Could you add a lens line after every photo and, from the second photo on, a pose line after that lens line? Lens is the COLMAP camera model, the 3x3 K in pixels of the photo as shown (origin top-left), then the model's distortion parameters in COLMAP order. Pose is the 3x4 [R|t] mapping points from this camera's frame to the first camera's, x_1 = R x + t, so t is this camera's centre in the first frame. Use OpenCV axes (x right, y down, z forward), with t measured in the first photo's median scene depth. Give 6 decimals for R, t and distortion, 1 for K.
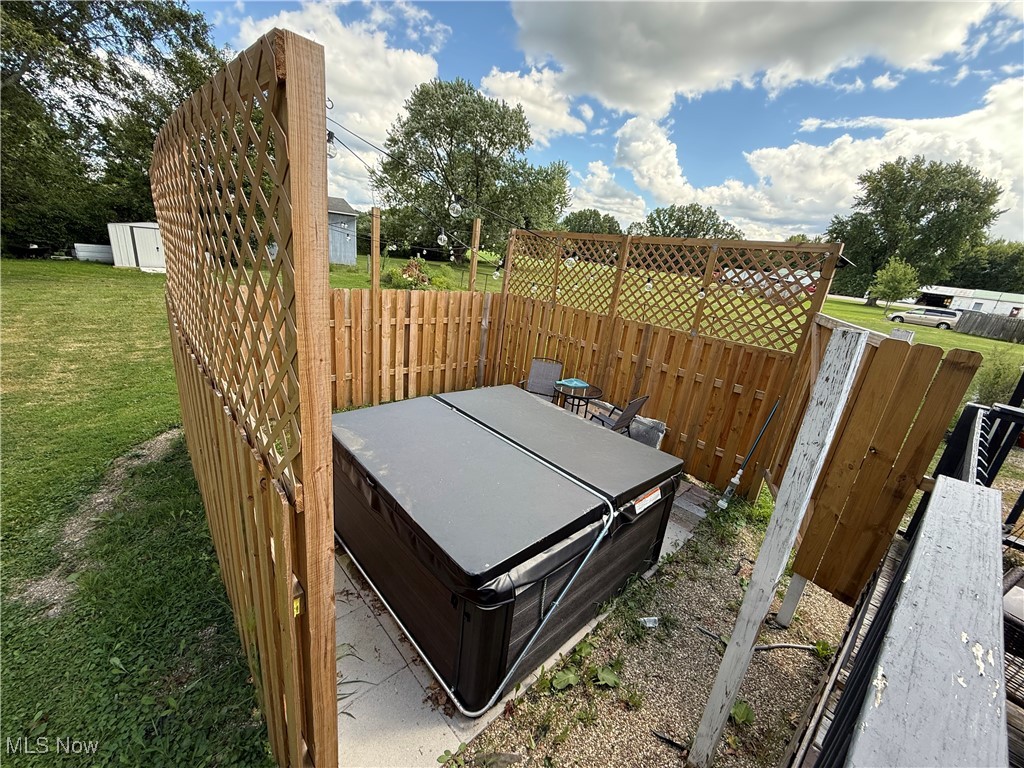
lens RADIAL K [[405.1, 0, 512.0], [0, 405.1, 384.0], [0, 0, 1]] dist [-0.001003, -0.000224]
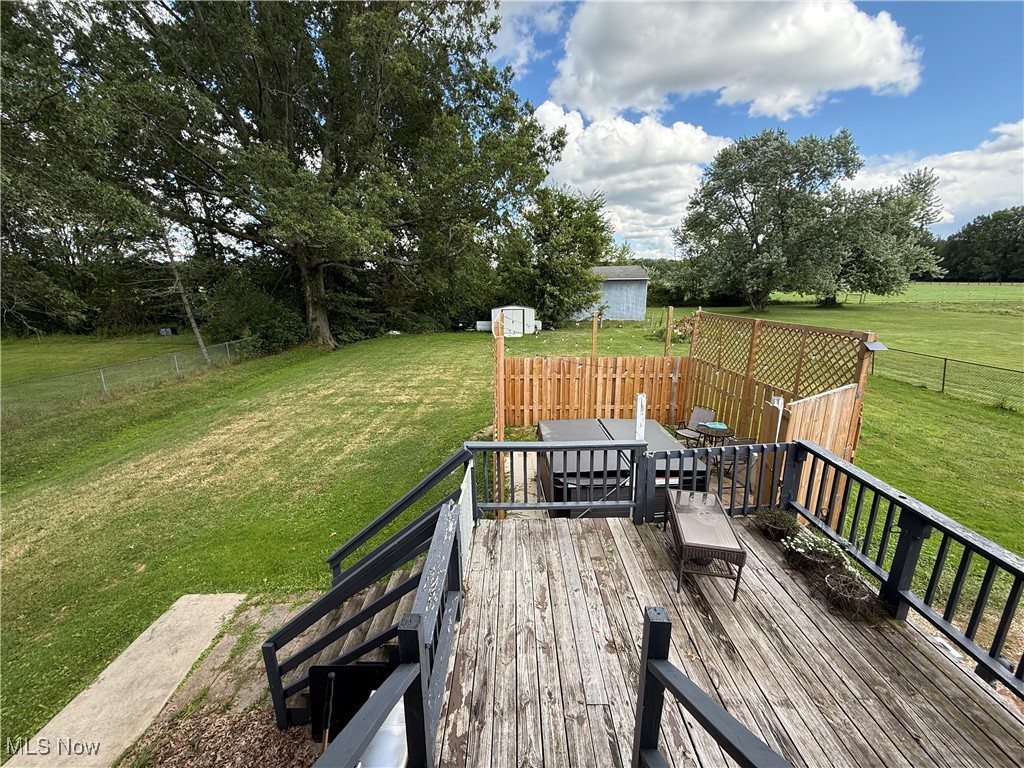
lens RADIAL K [[405.1, 0, 512.0], [0, 405.1, 384.0], [0, 0, 1]] dist [-0.001003, -0.000224]
pose [[0.751708, 0.045076, -0.657953, 0.185386], [-0.115553, 0.991230, -0.064111, 0.009174], [0.649293, 0.124221, 0.750325, -0.169569]]
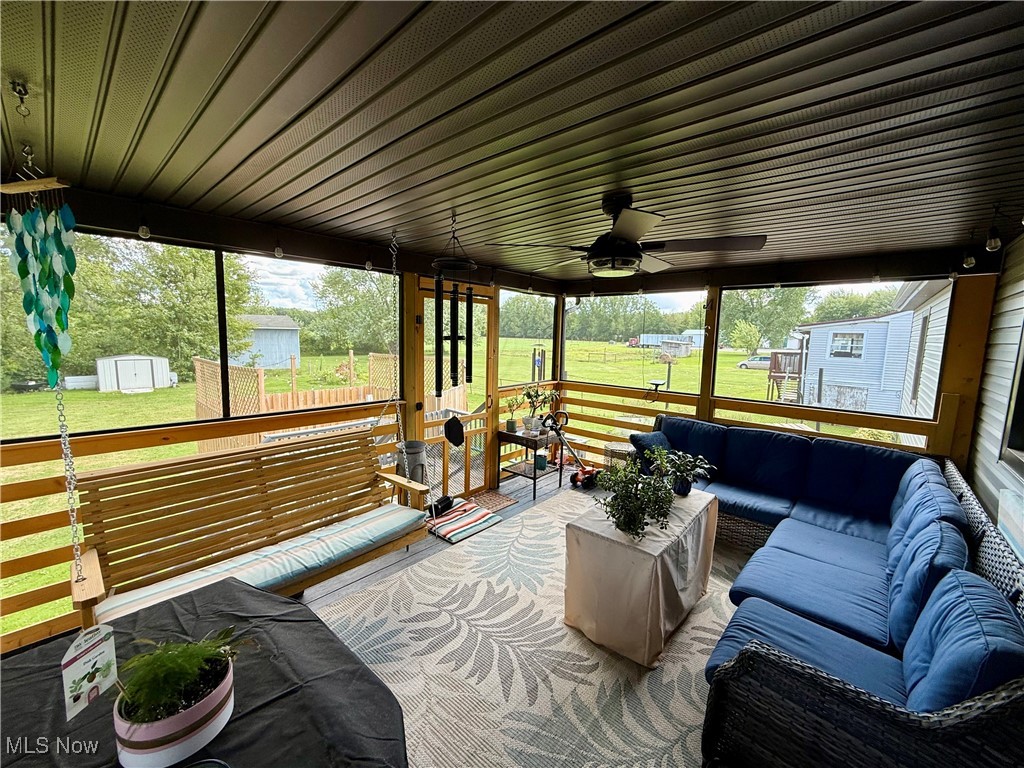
lens RADIAL K [[405.1, 0, 512.0], [0, 405.1, 384.0], [0, 0, 1]] dist [-0.001003, -0.000224]
pose [[0.988934, -0.103629, 0.106162, 0.181969], [0.121734, 0.975838, -0.181443, 0.080172], [-0.084794, 0.192359, 0.977654, -0.379349]]
